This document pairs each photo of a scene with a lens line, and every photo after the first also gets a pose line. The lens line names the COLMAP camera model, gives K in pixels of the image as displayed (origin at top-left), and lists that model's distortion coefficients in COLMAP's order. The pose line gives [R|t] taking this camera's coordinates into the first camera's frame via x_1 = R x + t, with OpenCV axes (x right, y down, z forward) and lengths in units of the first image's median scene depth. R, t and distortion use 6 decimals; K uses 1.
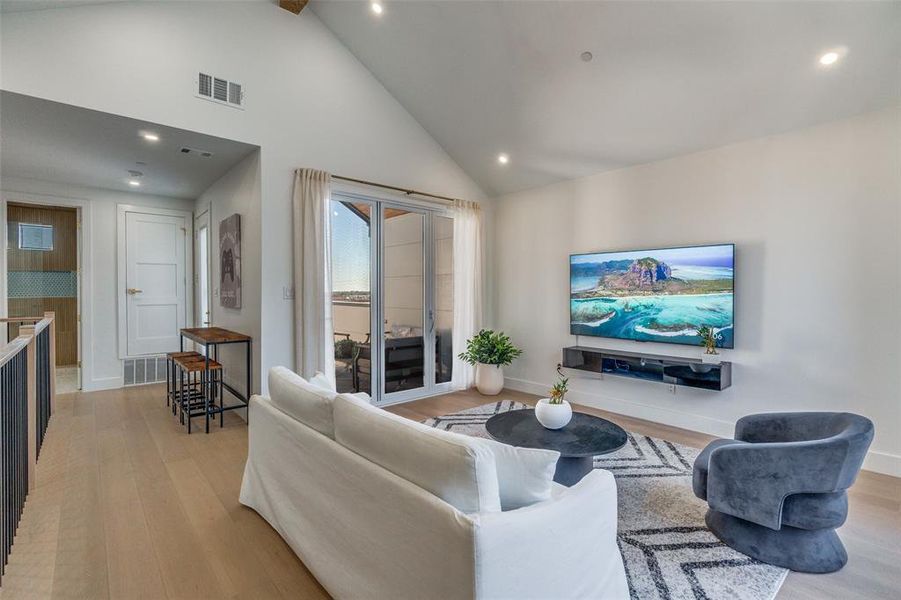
lens RADIAL K [[413.2, 0, 445.2], [0, 413.2, 298.3], [0, 0, 1]] dist [-0.007731, 0.000114]
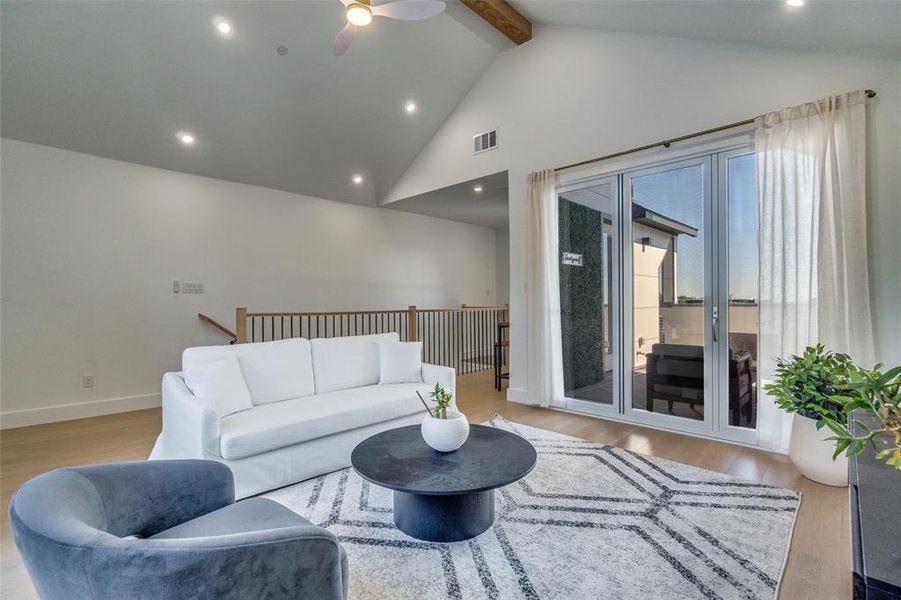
lens RADIAL K [[413.2, 0, 446.6], [0, 413.2, 304.1], [0, 0, 1]] dist [-0.007731, 0.000114]
pose [[0.080051, 0.011502, -0.996724, 0.582300], [-0.002262, 0.999933, 0.011357, 0.017032], [0.996788, 0.001345, 0.080072, 0.530843]]
